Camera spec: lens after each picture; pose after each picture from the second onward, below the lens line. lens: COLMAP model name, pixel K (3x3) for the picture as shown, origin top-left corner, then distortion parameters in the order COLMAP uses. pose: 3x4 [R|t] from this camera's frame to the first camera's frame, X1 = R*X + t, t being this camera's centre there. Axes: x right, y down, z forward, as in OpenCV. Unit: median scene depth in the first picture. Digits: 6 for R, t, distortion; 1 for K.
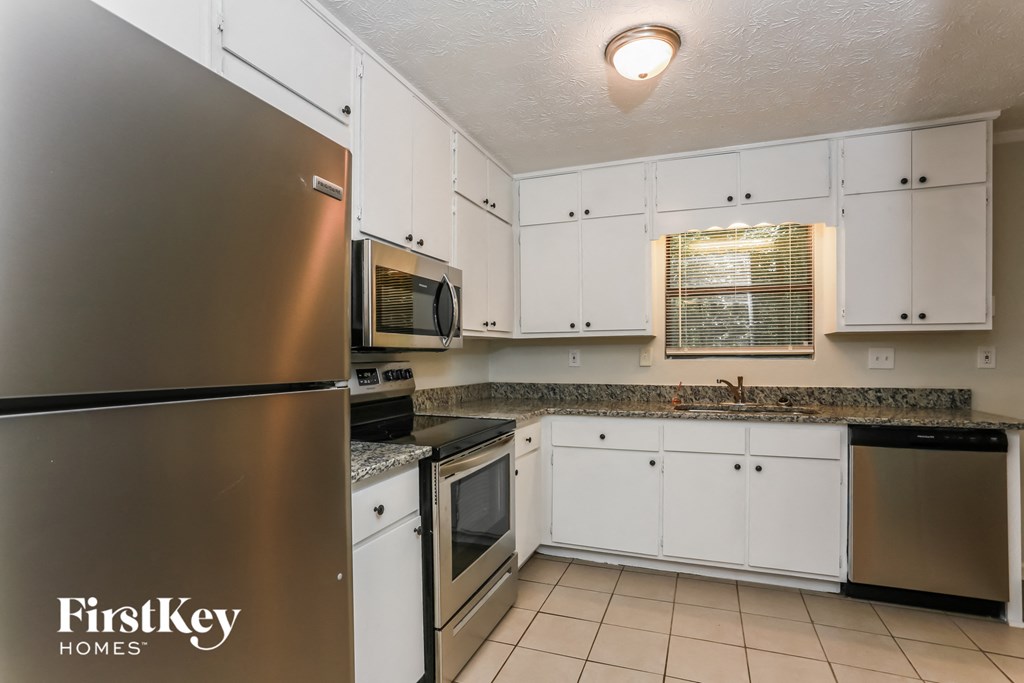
lens RADIAL K [[522.3, 0, 514.8], [0, 522.3, 345.1], [0, 0, 1]] dist [-0.003301, -0.001071]
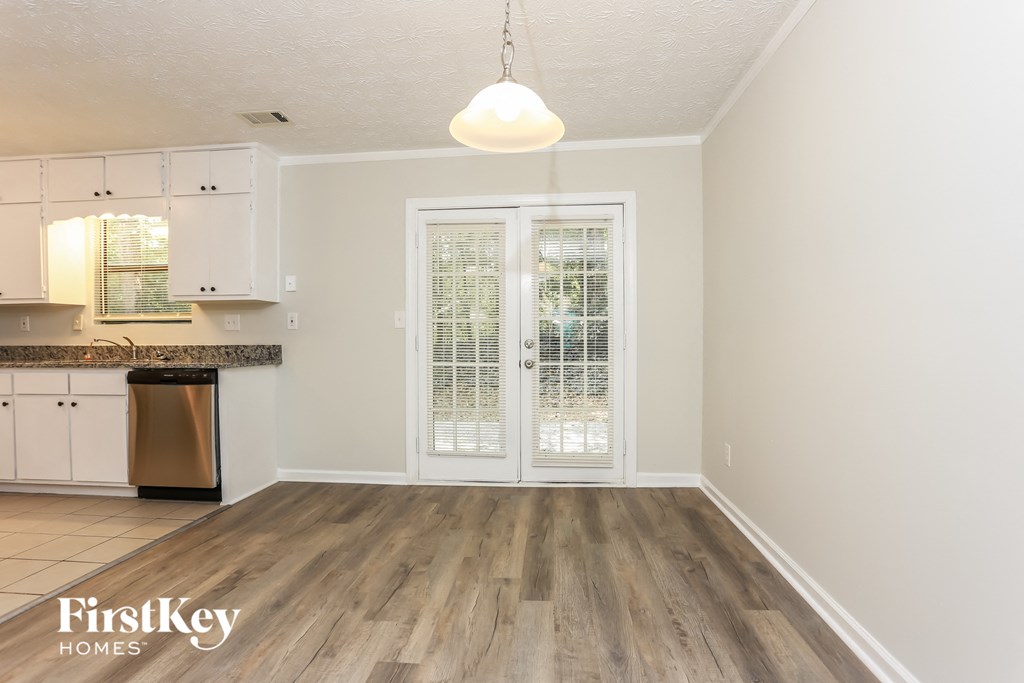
lens RADIAL K [[522.3, 0, 506.4], [0, 522.3, 337.2], [0, 0, 1]] dist [-0.003301, -0.001071]
pose [[0.977644, 0.003621, 0.210234, 1.127661], [-0.005452, 0.999952, 0.008131, 0.048574], [-0.210194, -0.009095, 0.977617, -0.439634]]
